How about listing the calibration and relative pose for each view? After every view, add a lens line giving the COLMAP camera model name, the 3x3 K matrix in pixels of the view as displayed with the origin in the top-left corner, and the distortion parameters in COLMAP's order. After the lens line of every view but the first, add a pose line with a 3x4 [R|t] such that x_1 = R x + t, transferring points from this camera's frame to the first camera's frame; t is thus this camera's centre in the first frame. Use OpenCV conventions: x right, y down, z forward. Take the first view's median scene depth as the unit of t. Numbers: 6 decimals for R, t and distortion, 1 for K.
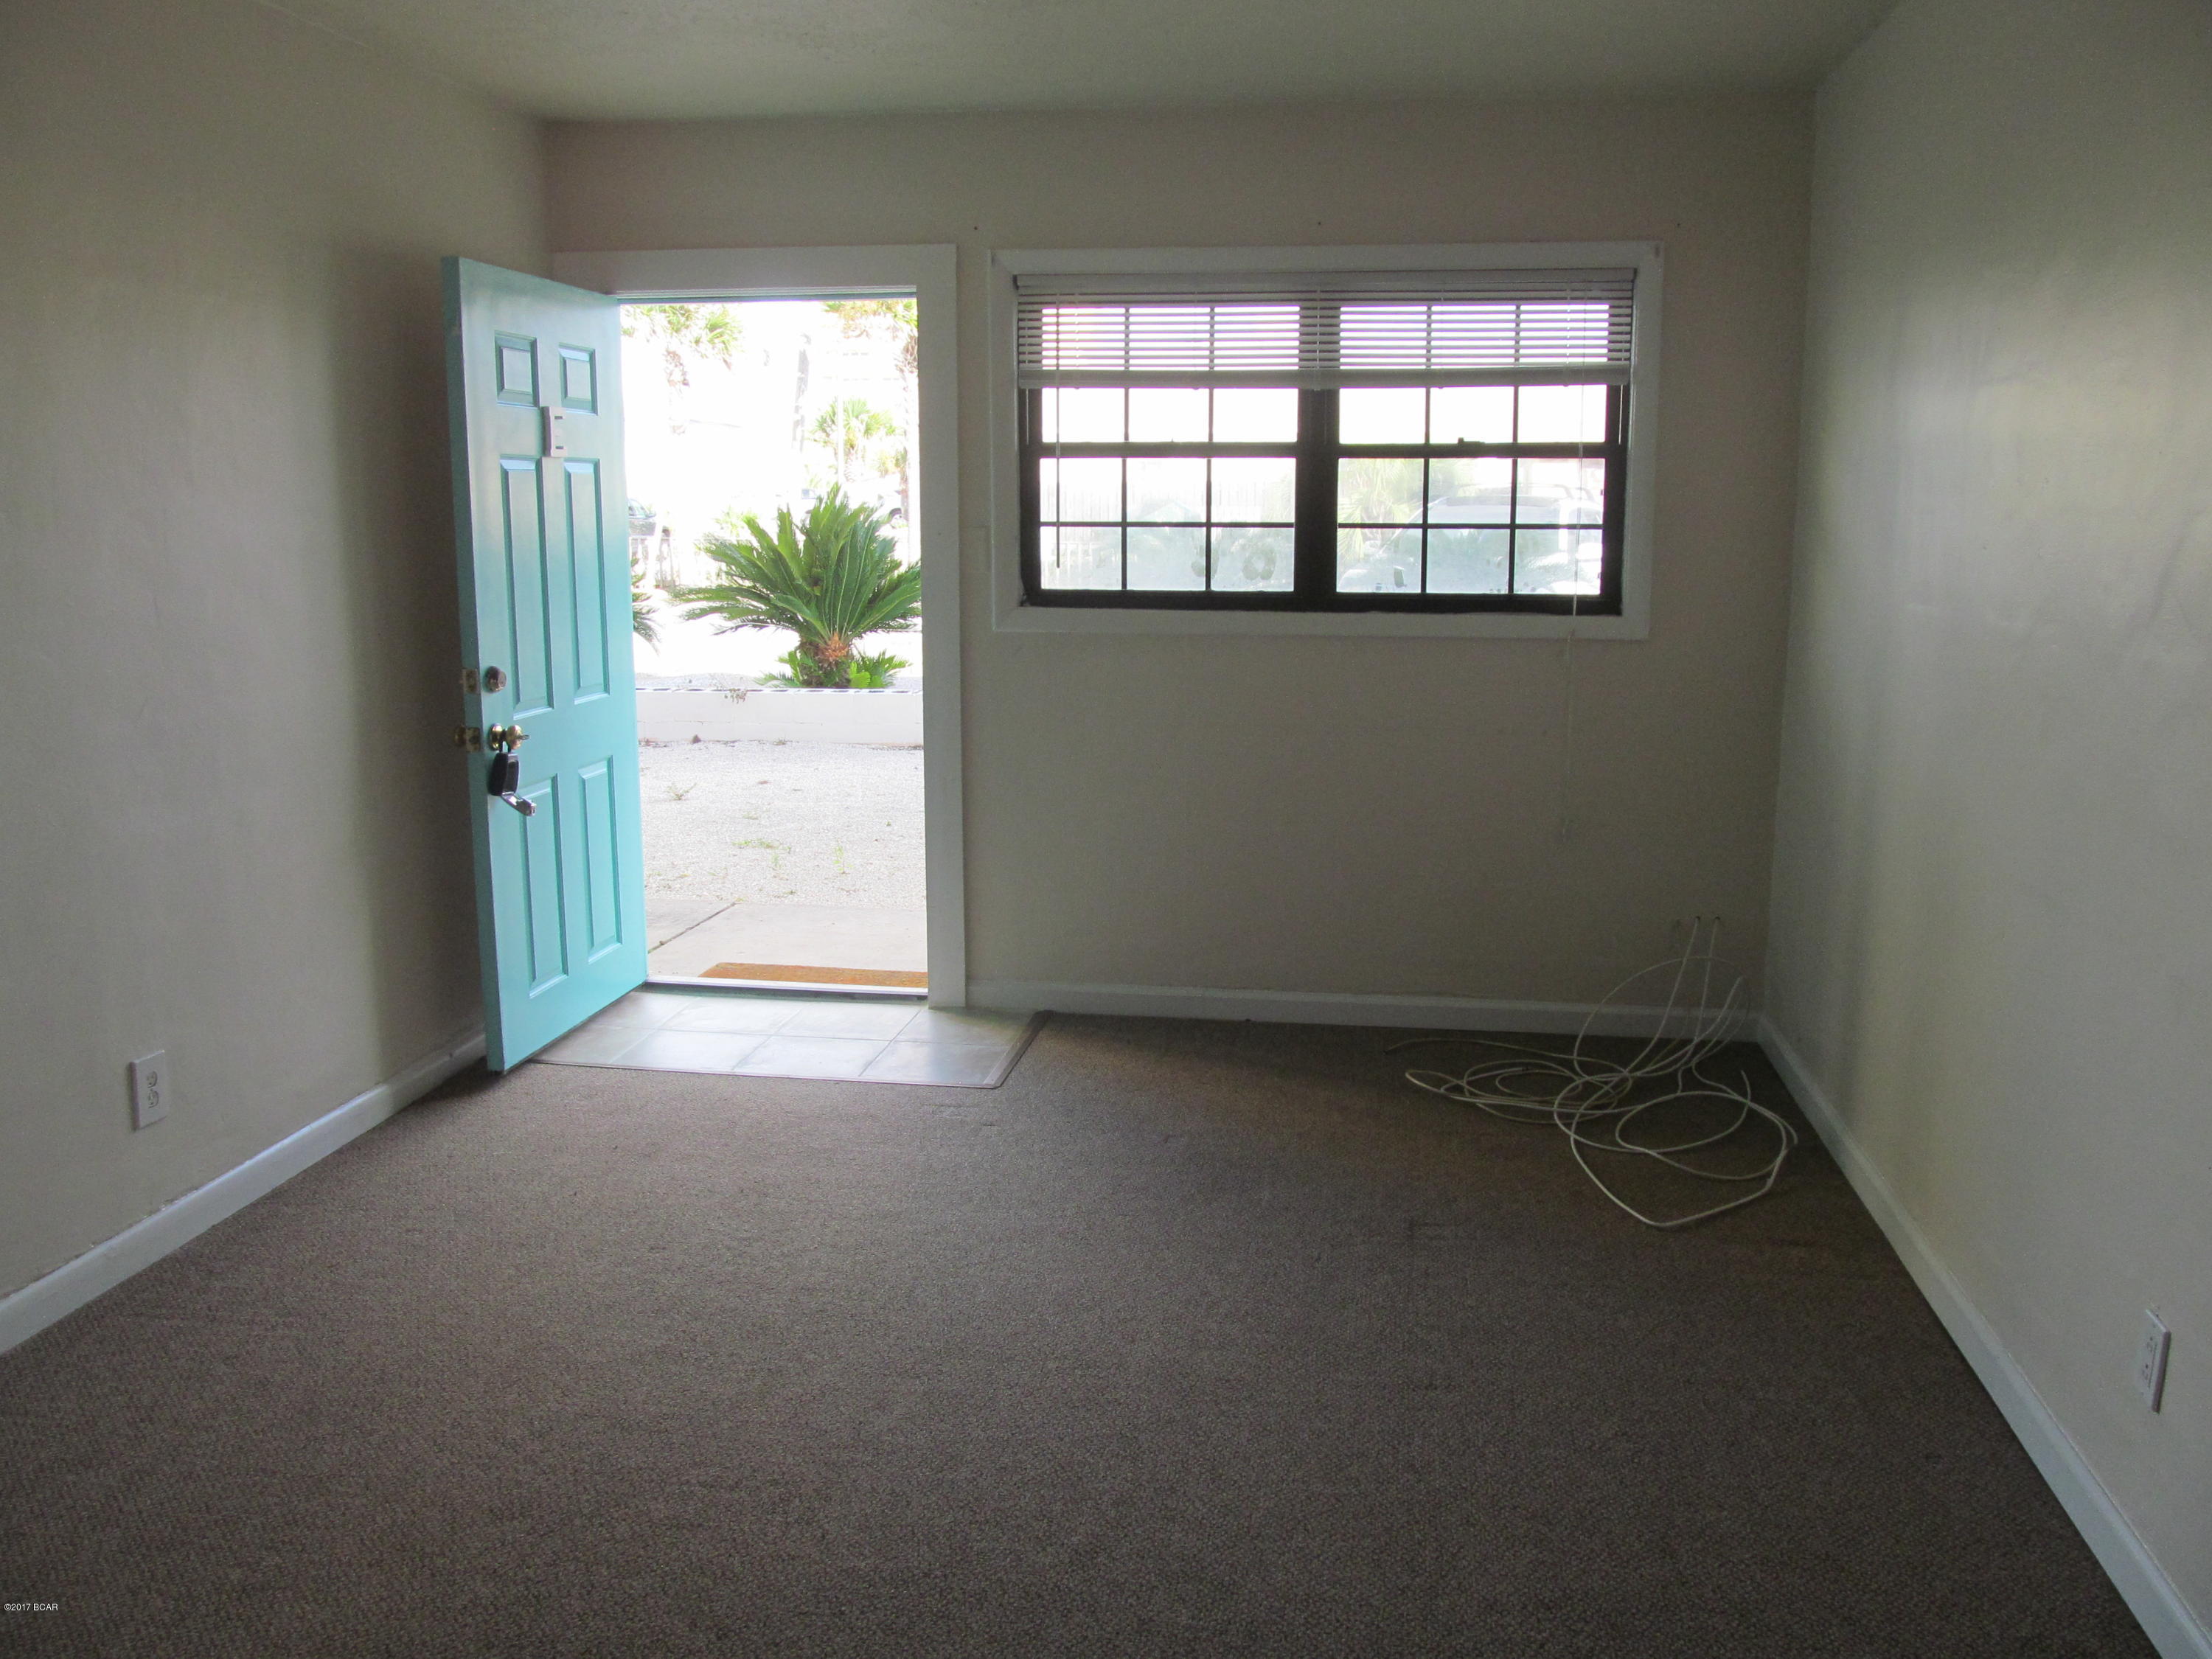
lens RADIAL K [[1811.7, 0, 1103.2], [0, 1811.7, 824.6], [0, 0, 1]] dist [-0.063667, 0.013284]
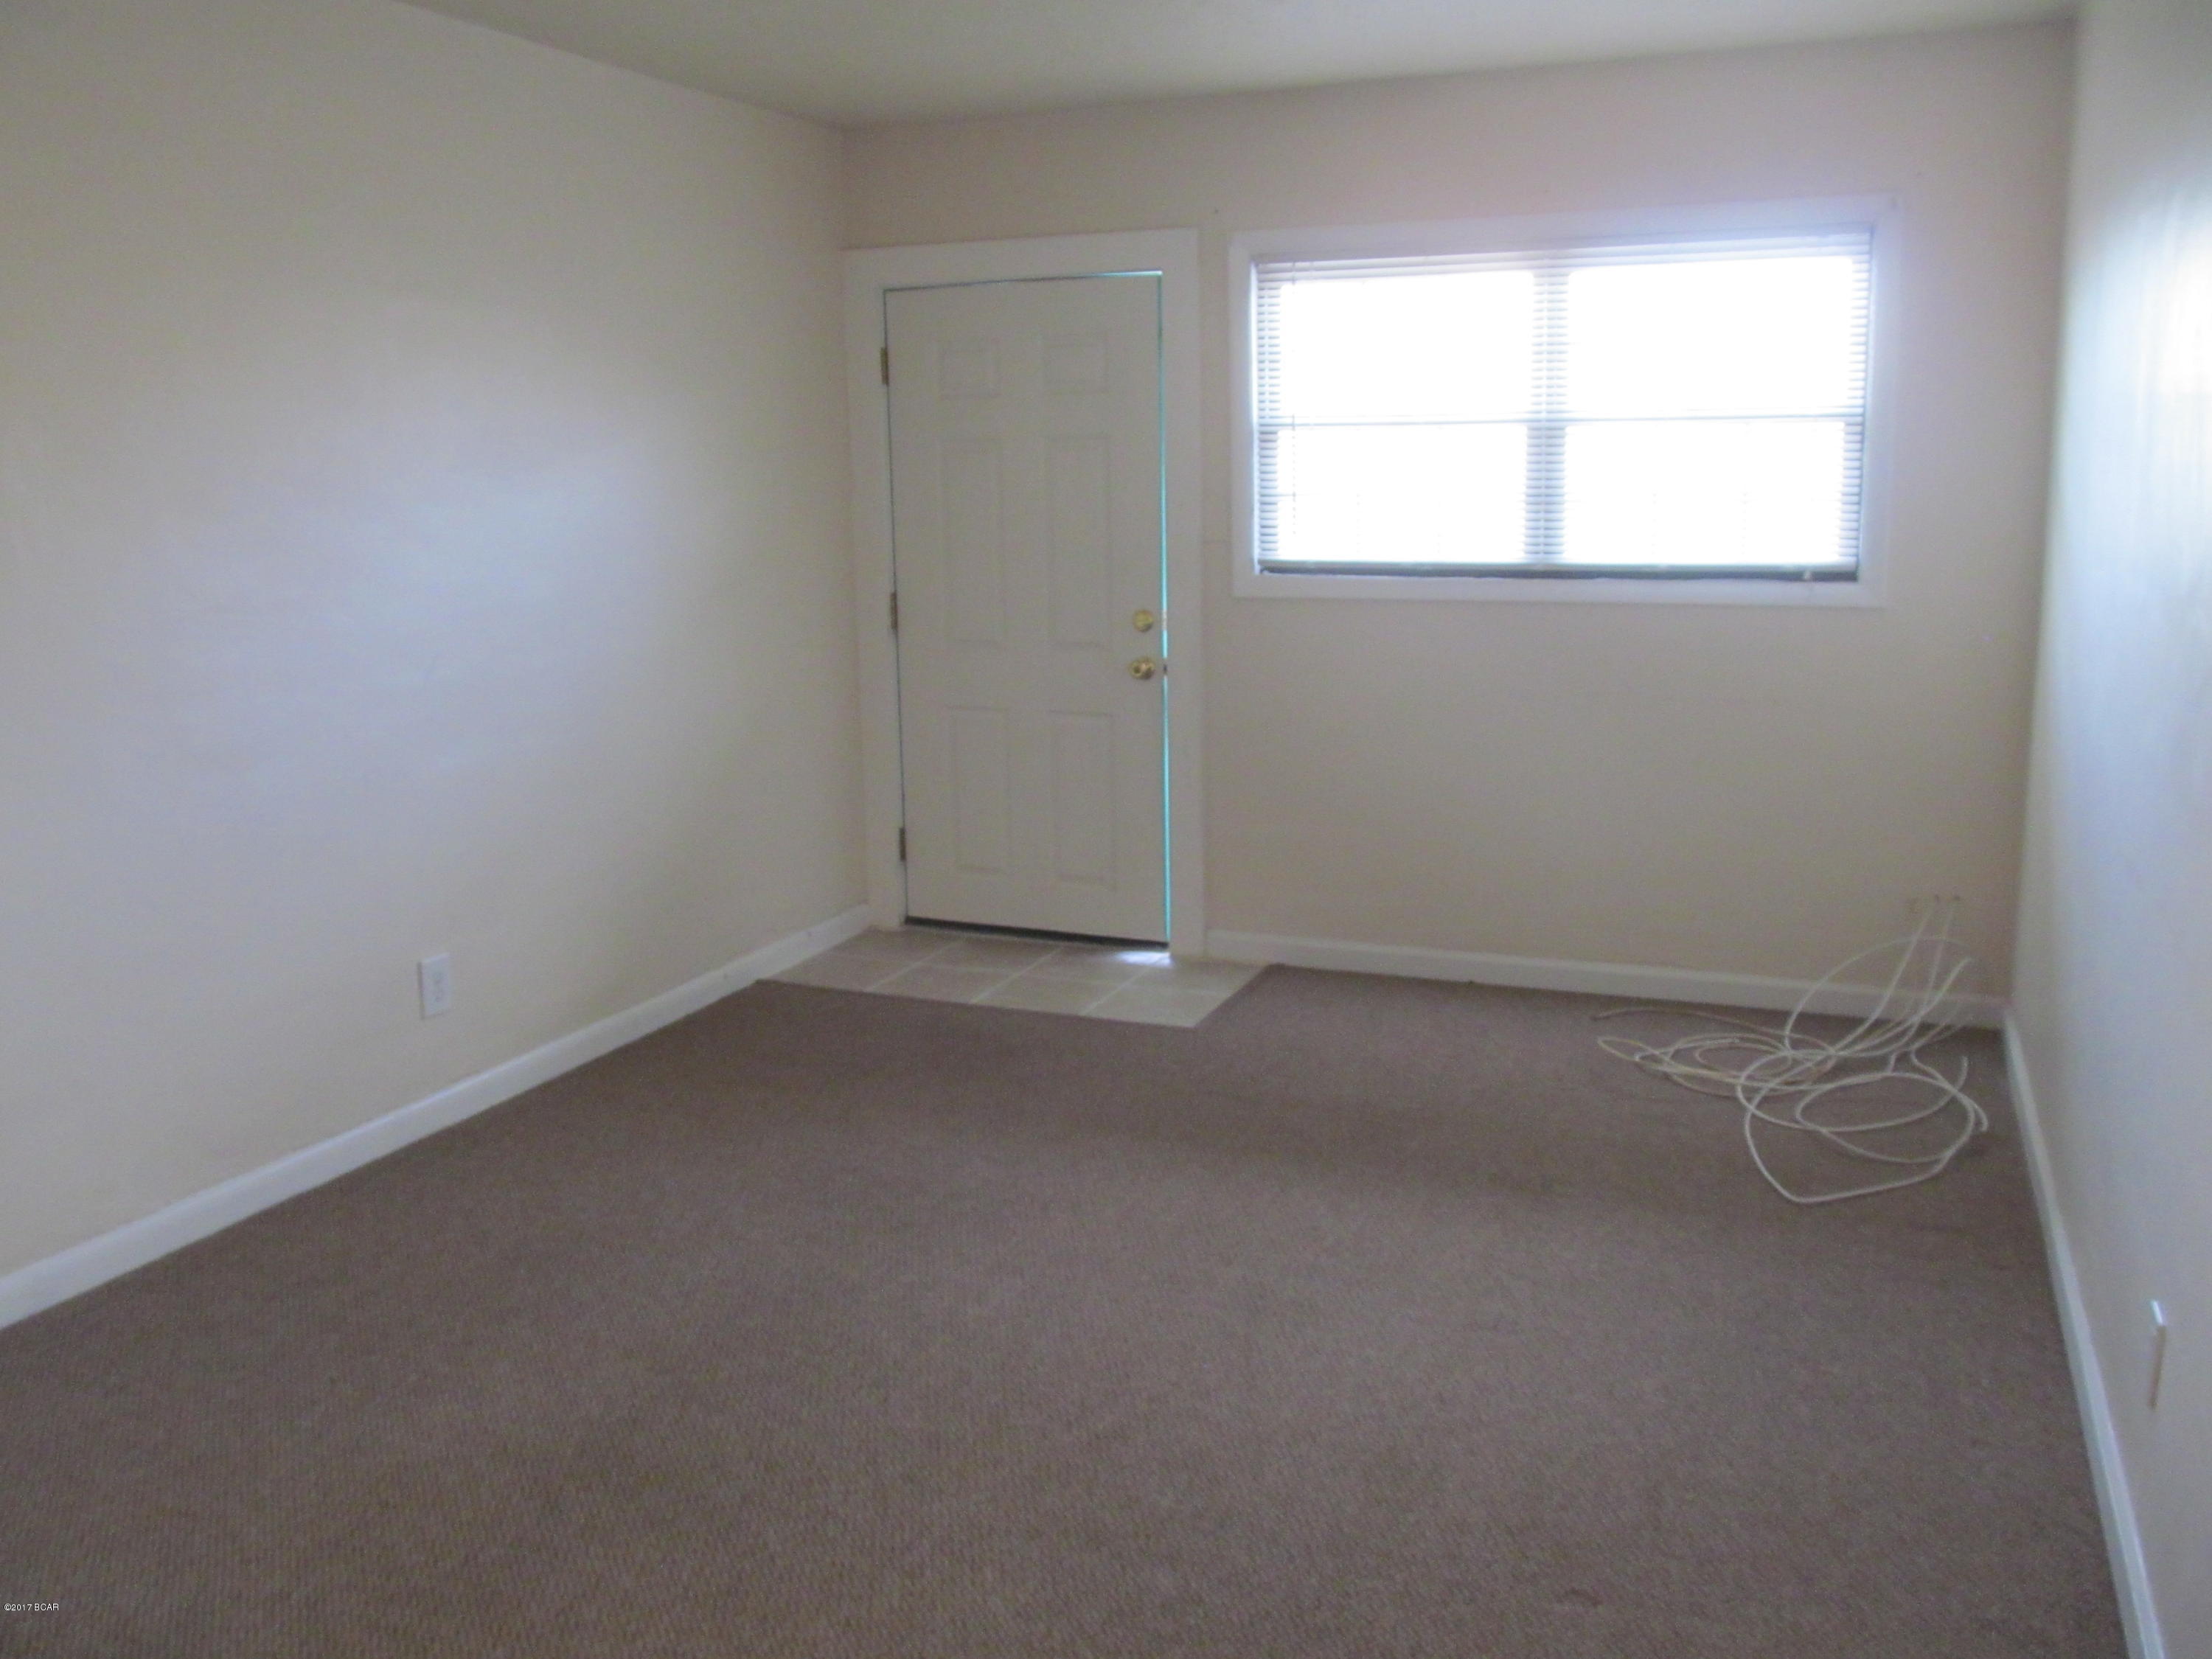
lens RADIAL K [[1811.7, 0, 1106.3], [0, 1811.7, 825.7], [0, 0, 1]] dist [-0.063667, 0.013284]
pose [[0.969481, 0.029017, -0.243442, 0.141988], [-0.024412, 0.999462, 0.021912, 0.003967], [0.243947, -0.015300, 0.969668, -0.036299]]
